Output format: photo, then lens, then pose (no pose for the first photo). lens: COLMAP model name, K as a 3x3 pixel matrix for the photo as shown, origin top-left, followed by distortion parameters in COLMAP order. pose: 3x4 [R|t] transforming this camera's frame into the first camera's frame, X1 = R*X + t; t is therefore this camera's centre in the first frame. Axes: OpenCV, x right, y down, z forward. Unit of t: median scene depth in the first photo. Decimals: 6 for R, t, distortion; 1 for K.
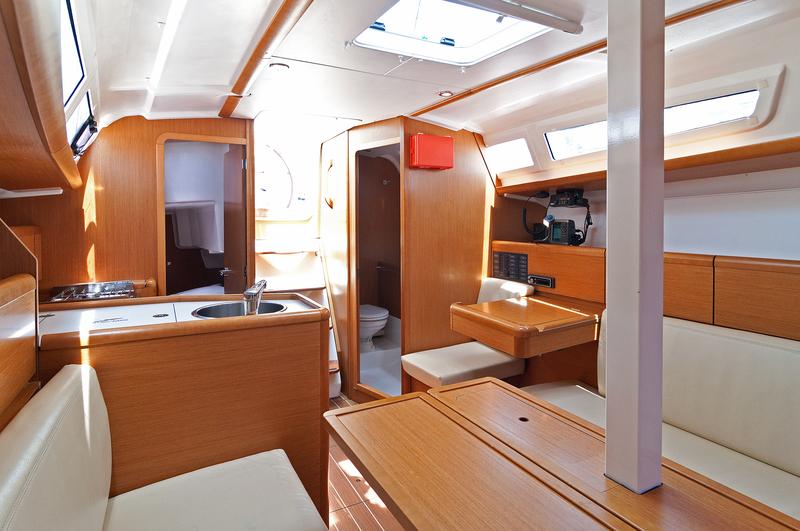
lens RADIAL K [[441.1, 0, 398.6], [0, 441.1, 254.6], [0, 0, 1]] dist [-0.002314, -0.000332]
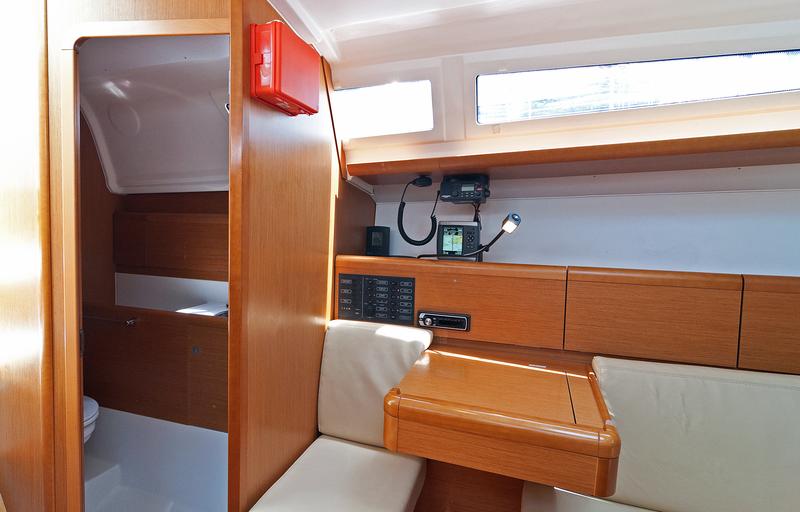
lens RADIAL K [[484.1, 0, 400.0], [0, 484.1, 256.0], [0, 0, 1]] dist [-0.003738, -0.000418]
pose [[0.749046, -0.026262, 0.661998, -0.159505], [0.031955, 0.999483, 0.003493, -0.033282], [-0.661747, 0.018537, 0.749498, 0.511142]]
